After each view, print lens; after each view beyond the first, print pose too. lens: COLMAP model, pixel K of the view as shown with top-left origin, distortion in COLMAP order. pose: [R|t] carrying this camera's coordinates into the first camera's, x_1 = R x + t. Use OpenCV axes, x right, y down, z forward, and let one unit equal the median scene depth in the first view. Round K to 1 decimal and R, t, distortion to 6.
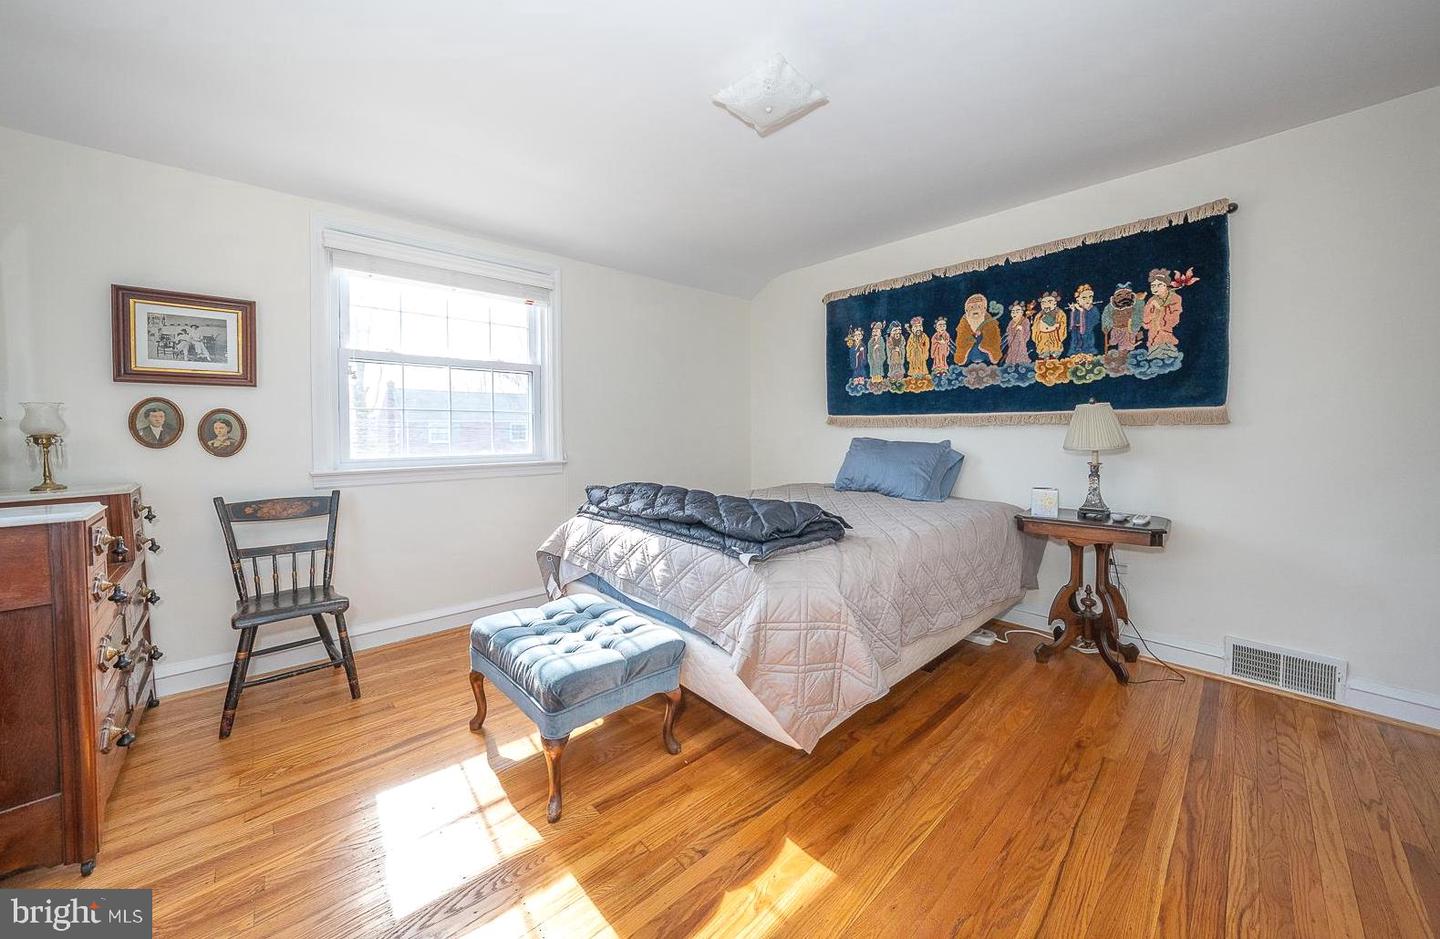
lens RADIAL K [[508.8, 0, 716.6], [0, 508.8, 442.9], [0, 0, 1]] dist [-0.014354, -0.000009]
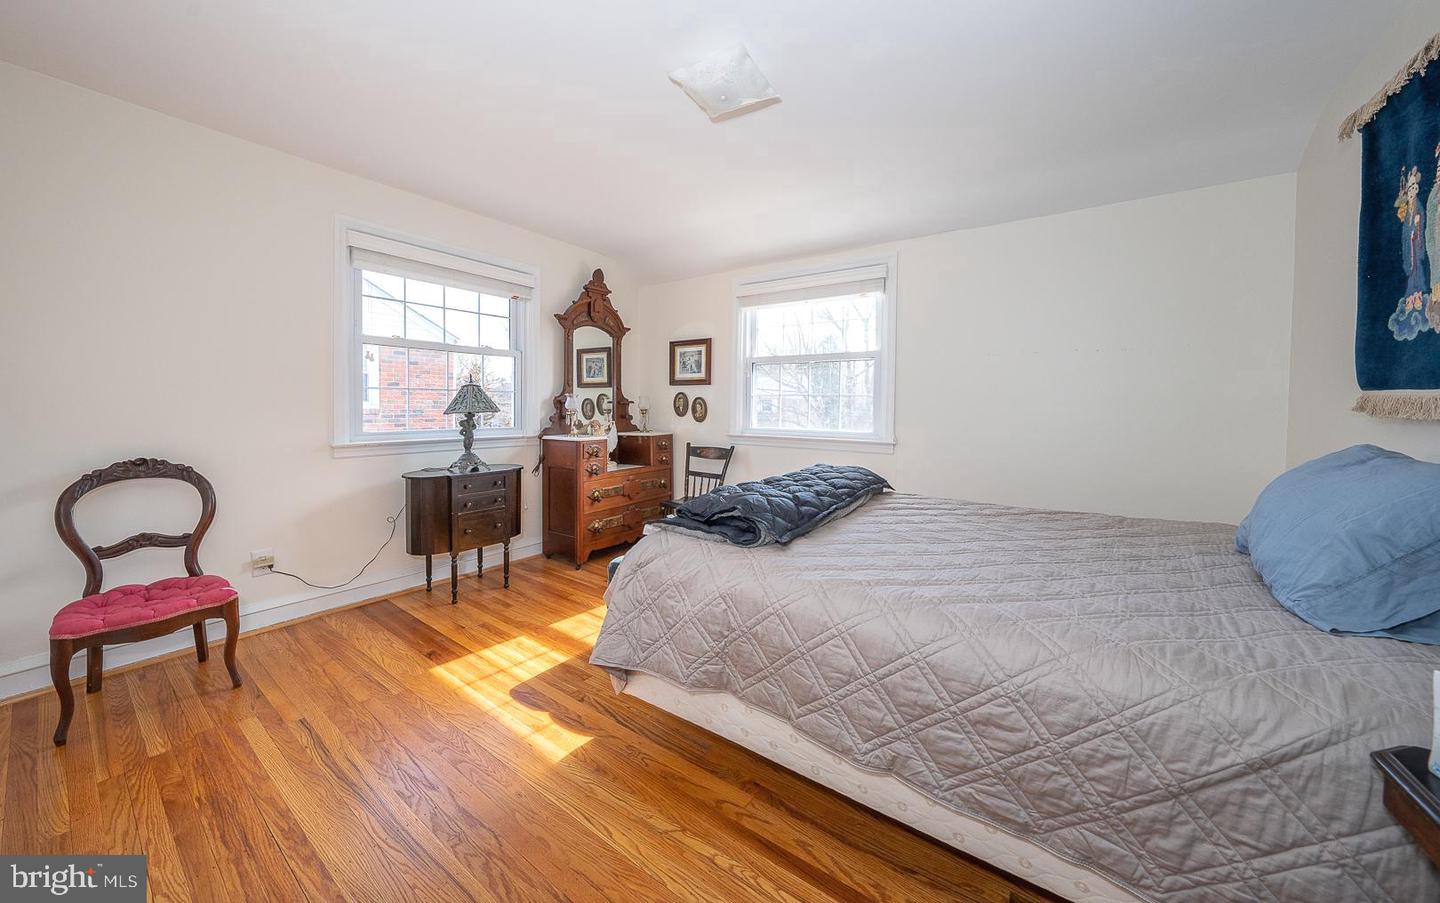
lens RADIAL K [[507.7, 0, 715.7], [0, 507.7, 419.9], [0, 0, 1]] dist [-0.011374, -0.000038]
pose [[0.200804, 0.035820, -0.978976, 0.930776], [-0.035317, 0.998946, 0.029306, -0.039704], [0.978995, 0.028690, 0.201857, 0.672892]]
